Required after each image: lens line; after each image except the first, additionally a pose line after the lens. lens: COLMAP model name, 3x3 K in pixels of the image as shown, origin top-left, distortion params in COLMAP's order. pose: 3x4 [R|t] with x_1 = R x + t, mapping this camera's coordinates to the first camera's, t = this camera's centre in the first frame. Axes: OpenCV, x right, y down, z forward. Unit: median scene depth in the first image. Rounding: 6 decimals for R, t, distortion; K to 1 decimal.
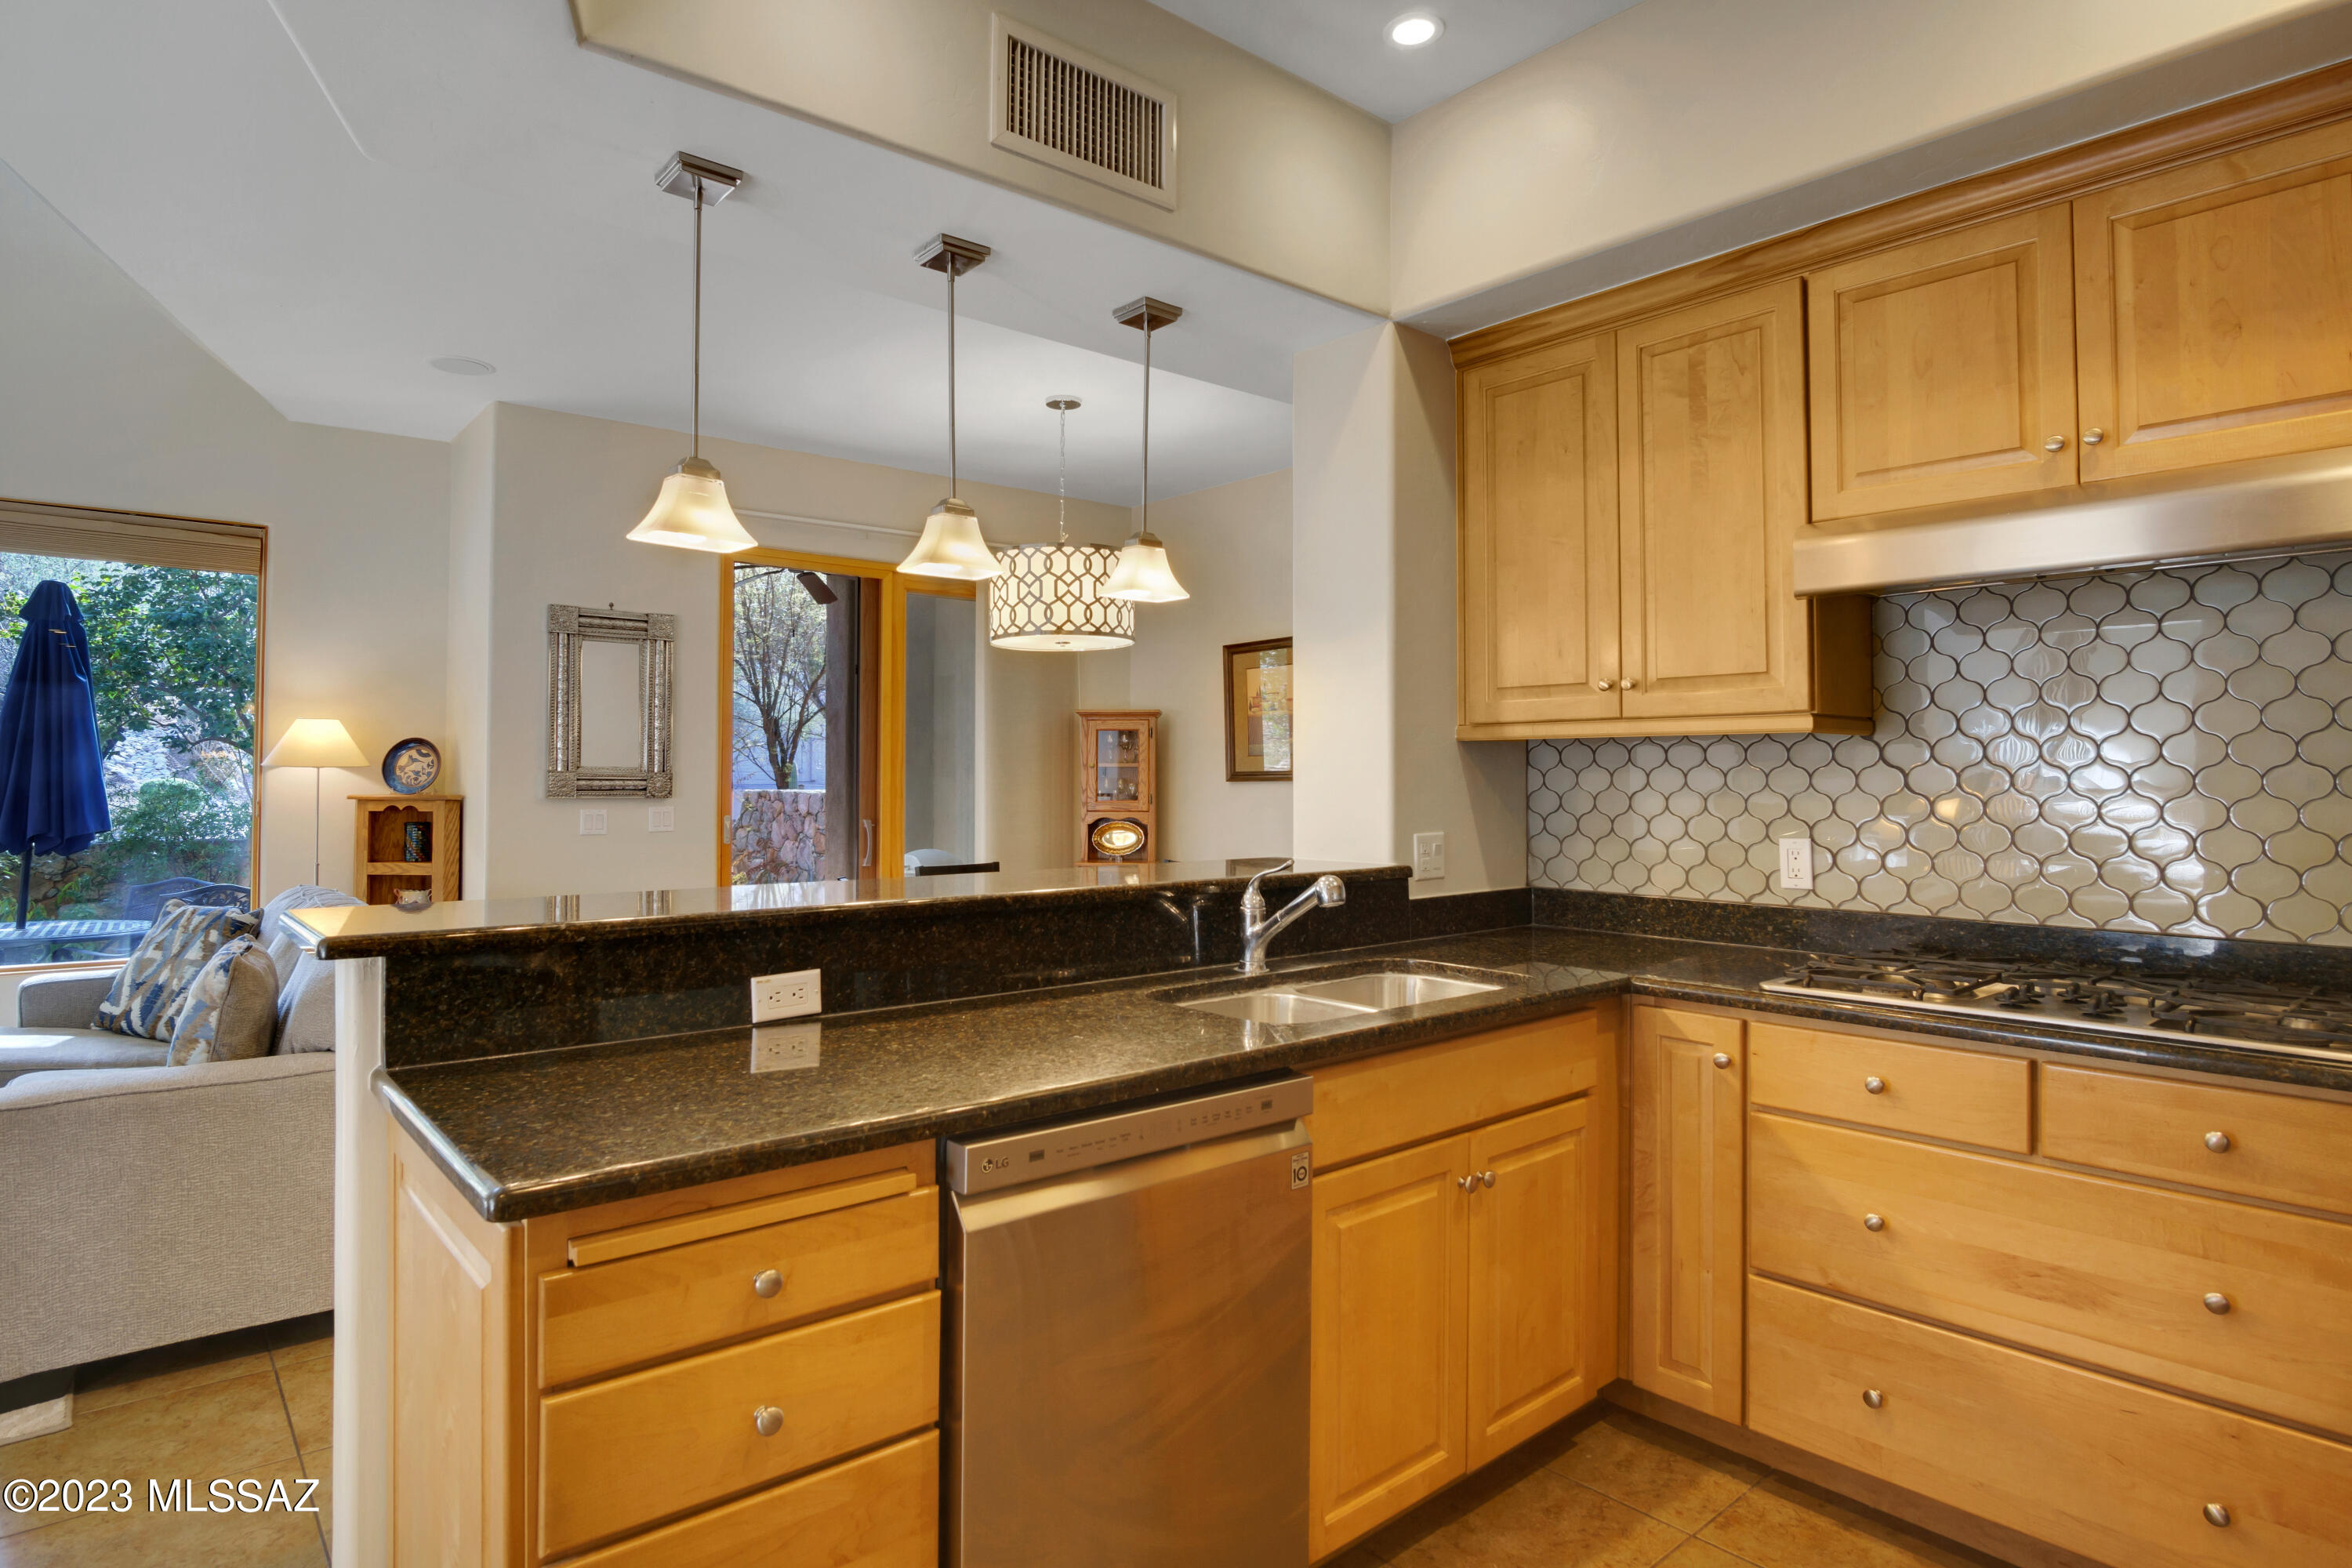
lens RADIAL K [[1252.2, 0, 1150.0], [0, 1252.2, 752.8], [0, 0, 1]] dist [-0.027632, 0.000921]
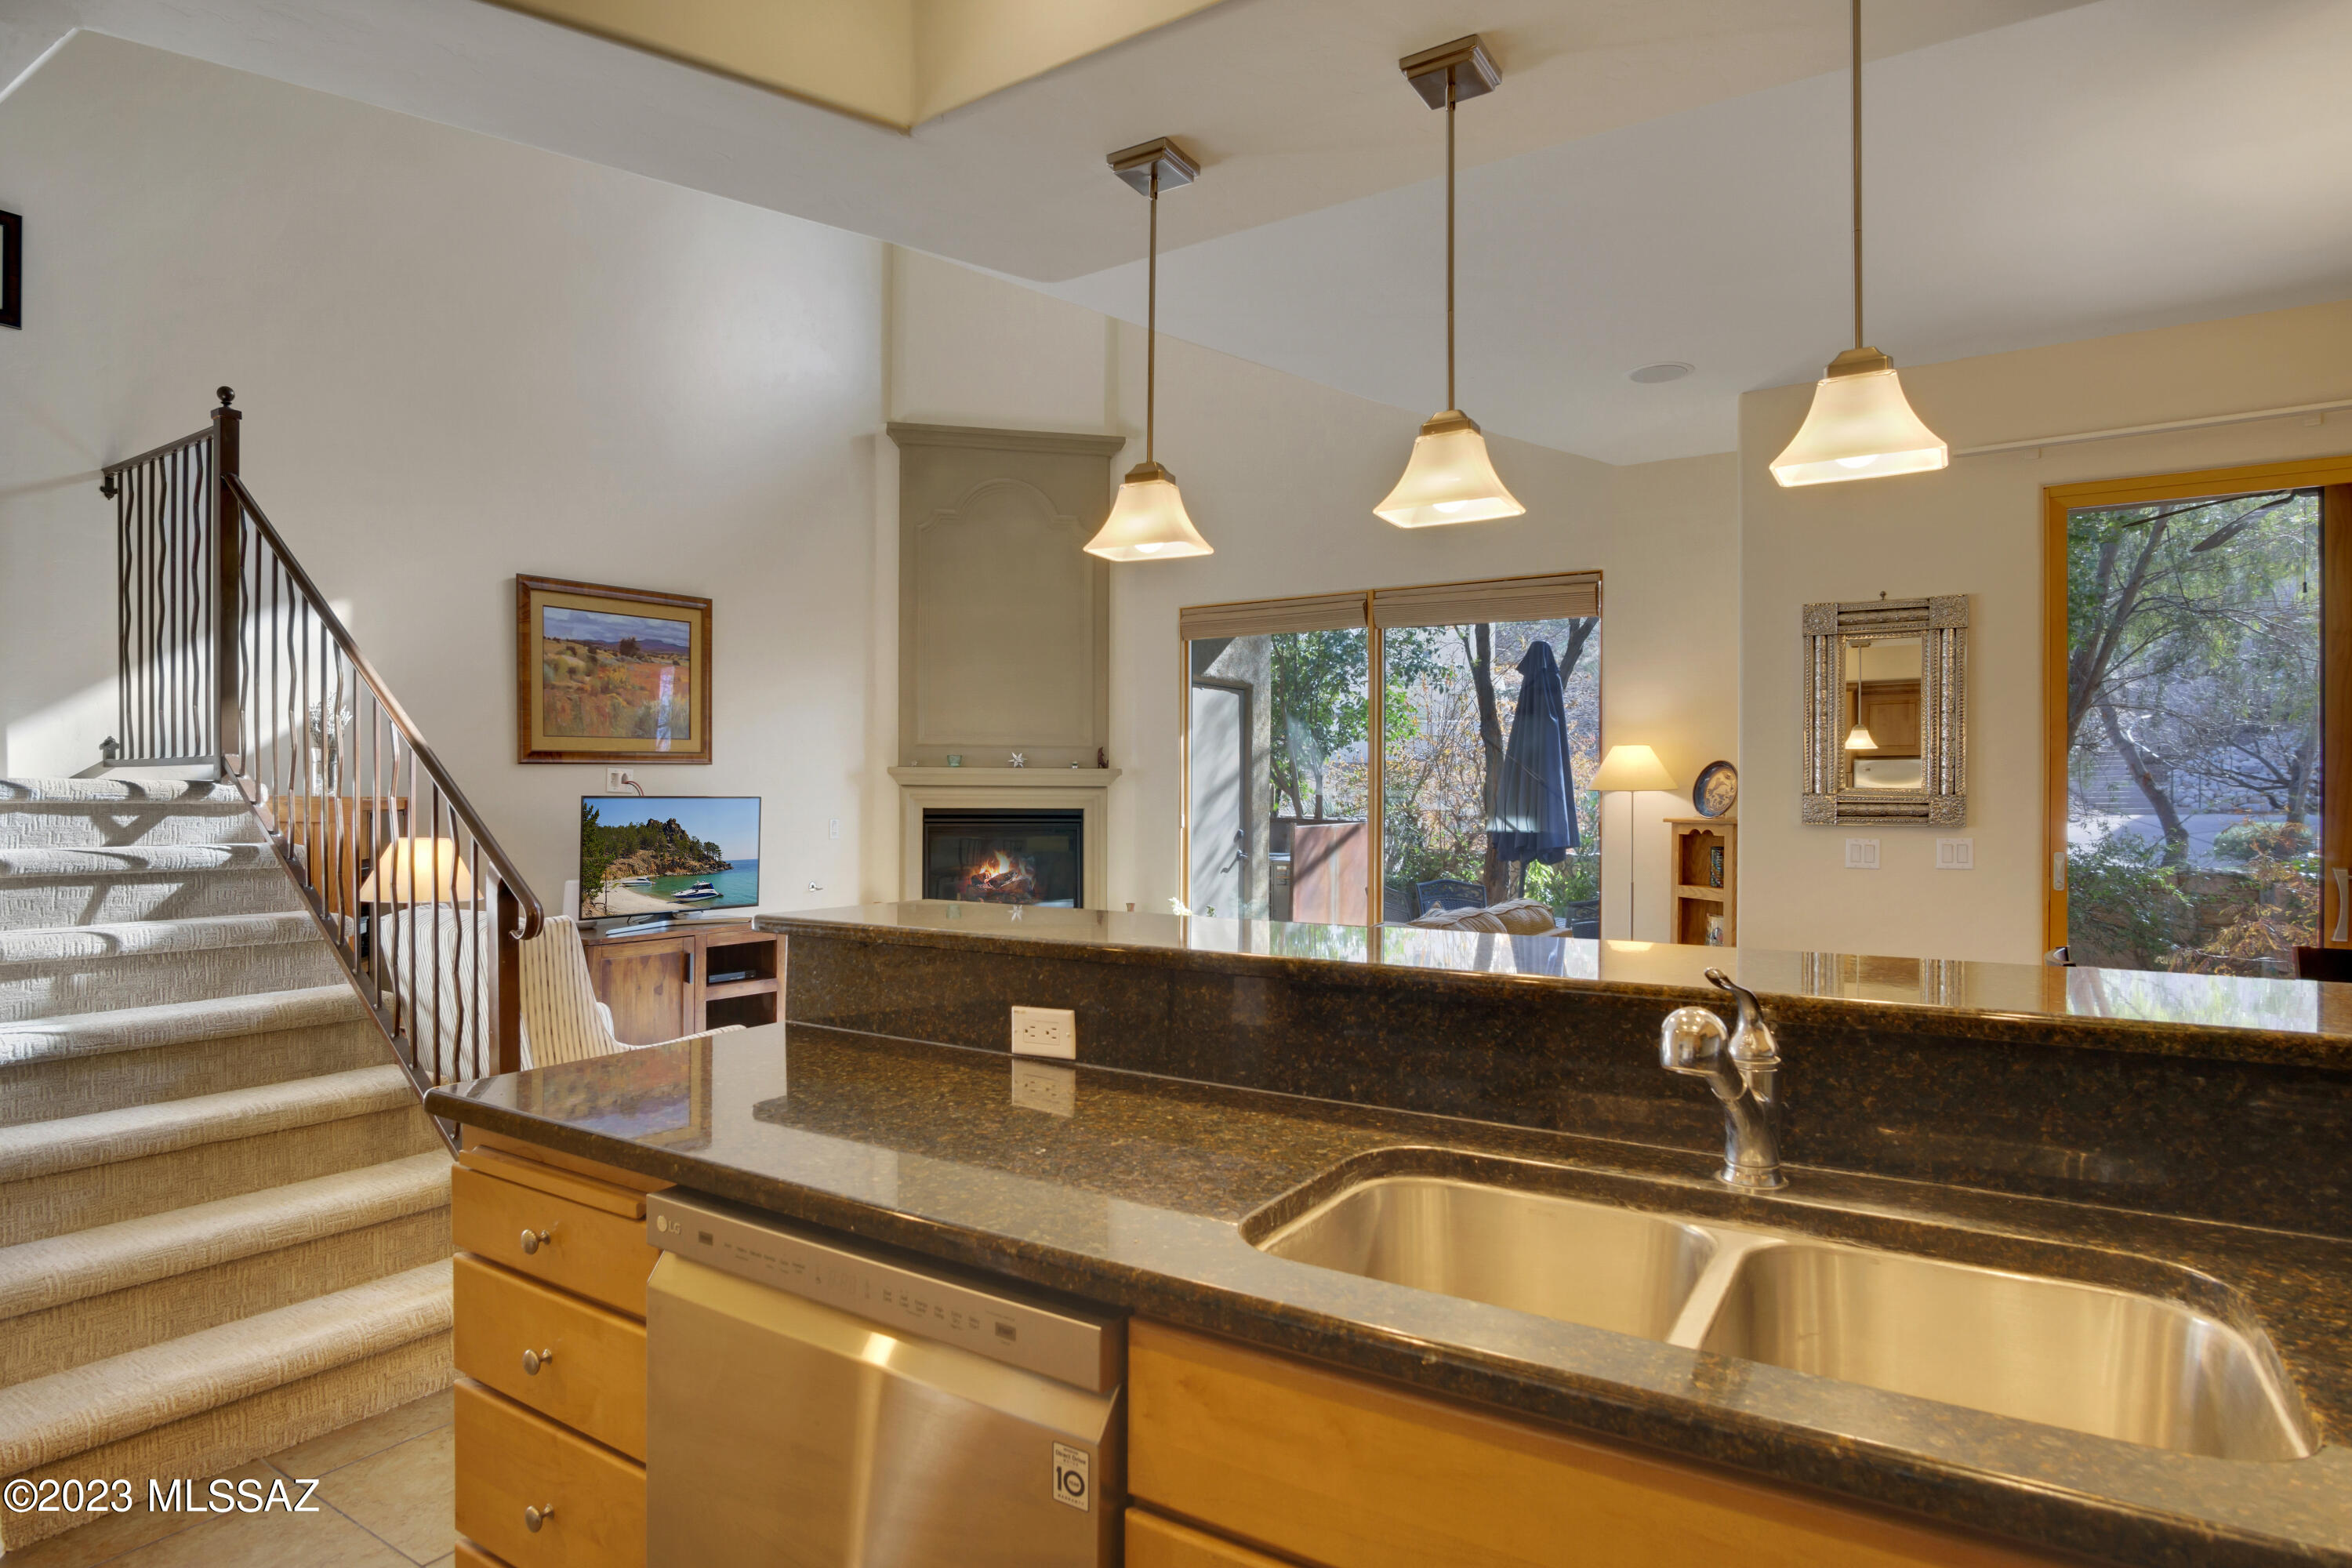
lens RADIAL K [[1265.4, 0, 1153.2], [0, 1265.4, 790.6], [0, 0, 1]] dist [-0.033705, 0.002798]
pose [[0.299168, -0.007470, -0.954171, 0.310661], [0.017555, 0.999843, -0.002324, 0.008712], [0.954039, -0.016056, 0.299253, 0.391580]]
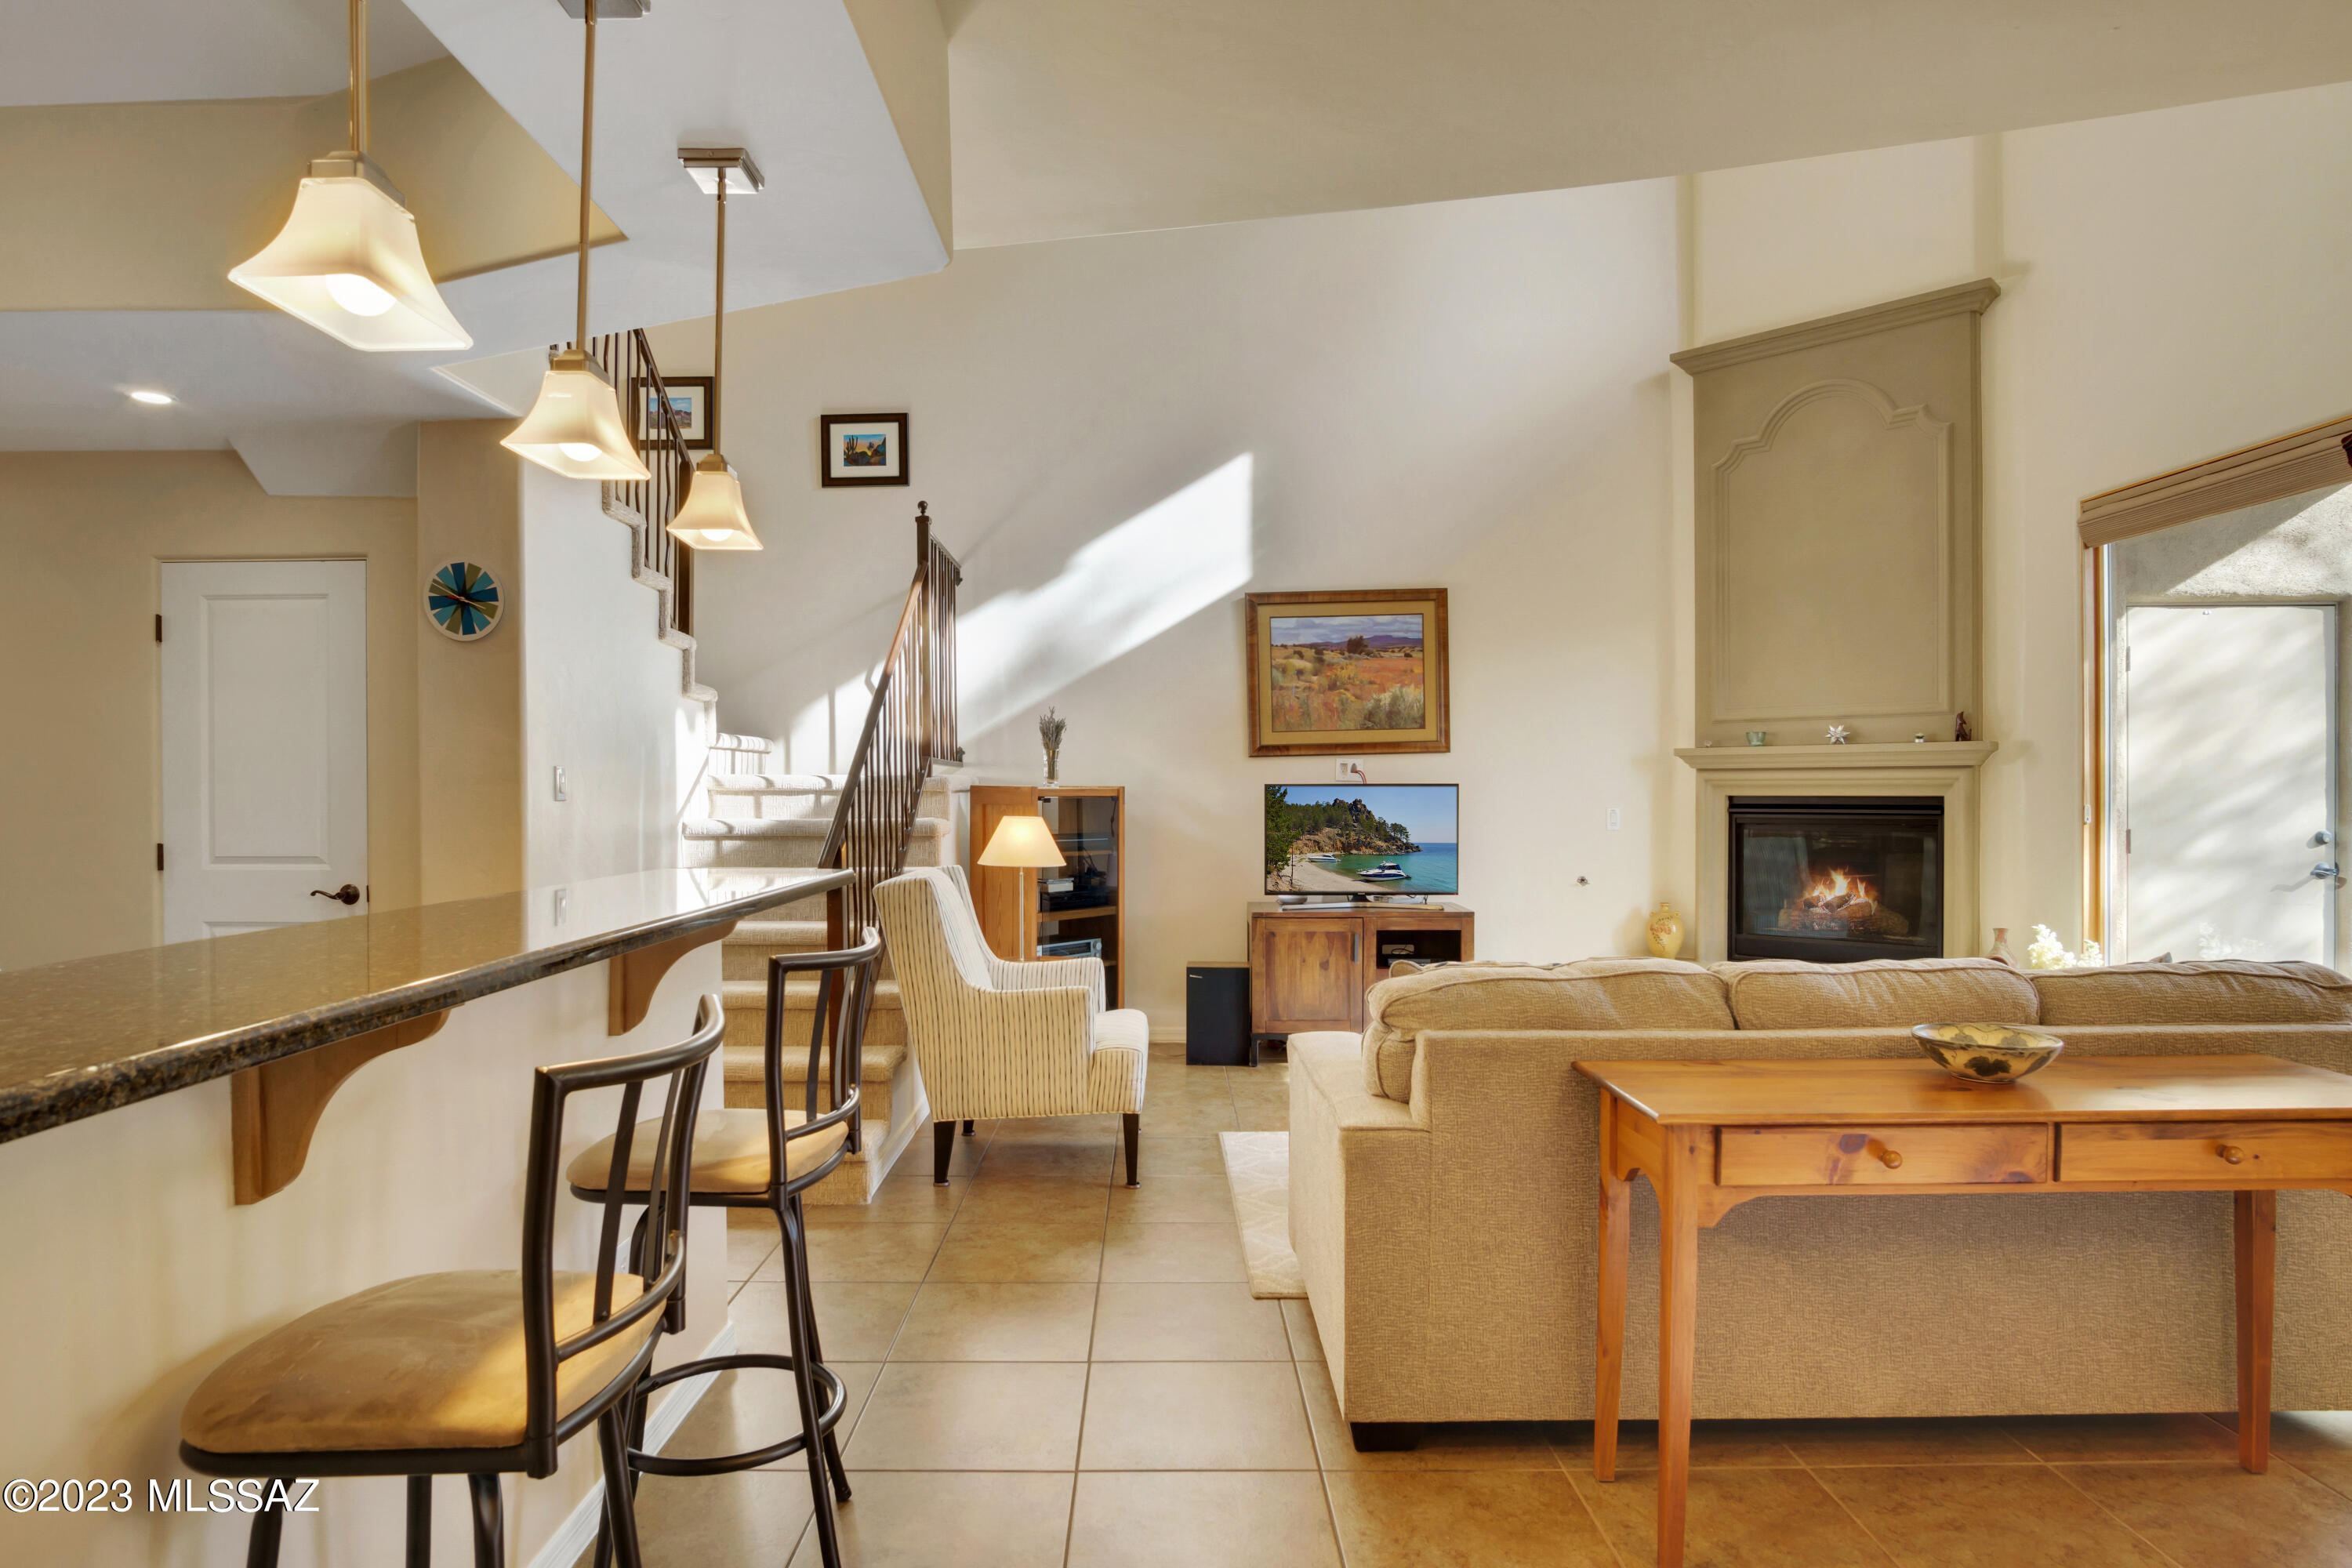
lens RADIAL K [[1265.4, 0, 1153.2], [0, 1265.4, 790.6], [0, 0, 1]] dist [-0.033705, 0.002798]
pose [[-0.640378, -0.001350, -0.768058, 0.102954], [0.017736, 0.999706, -0.016545, 0.030432], [0.767855, -0.024217, -0.640166, 1.062773]]
